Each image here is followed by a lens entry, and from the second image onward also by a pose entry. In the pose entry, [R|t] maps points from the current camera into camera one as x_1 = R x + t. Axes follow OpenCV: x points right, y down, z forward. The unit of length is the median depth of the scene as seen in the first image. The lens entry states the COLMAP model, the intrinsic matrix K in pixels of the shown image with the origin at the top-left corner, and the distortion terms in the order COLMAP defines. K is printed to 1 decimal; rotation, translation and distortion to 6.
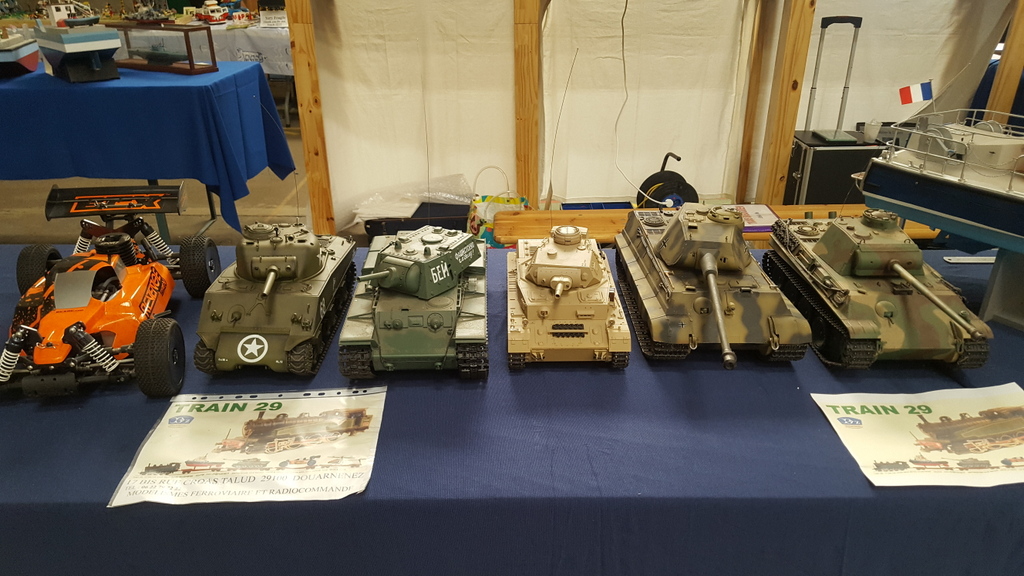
lens RADIAL K [[779.2, 0, 519.7], [0, 779.2, 297.8], [0, 0, 1]] dist [0.167878, -0.260222]
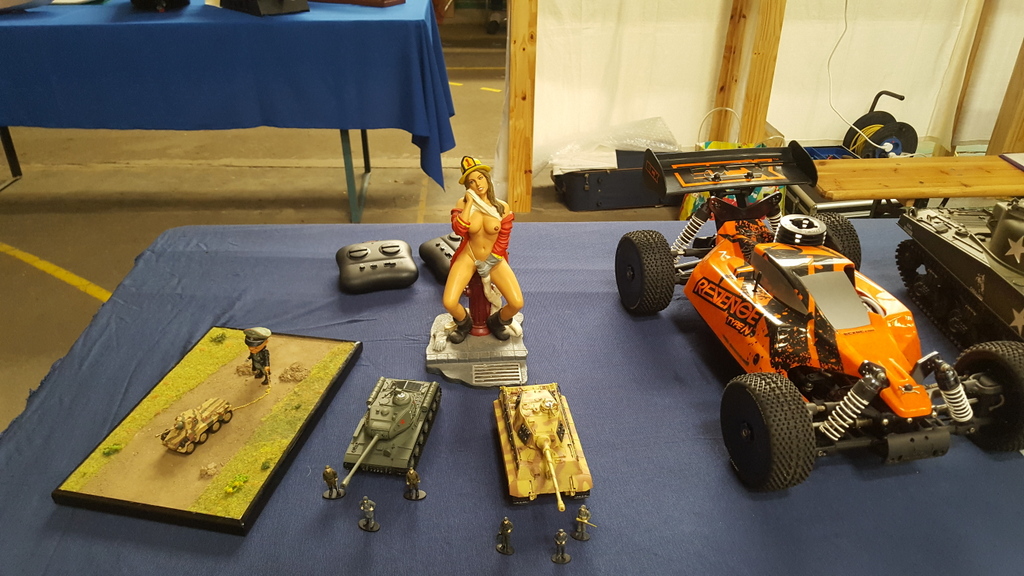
lens RADIAL K [[779.2, 0, 519.7], [0, 779.2, 297.8], [0, 0, 1]] dist [0.167878, -0.260222]
pose [[0.998743, -0.016957, 0.047176, -0.281057], [0.013496, 0.997261, 0.072728, -0.020234], [-0.048280, -0.072000, 0.996235, 0.090848]]
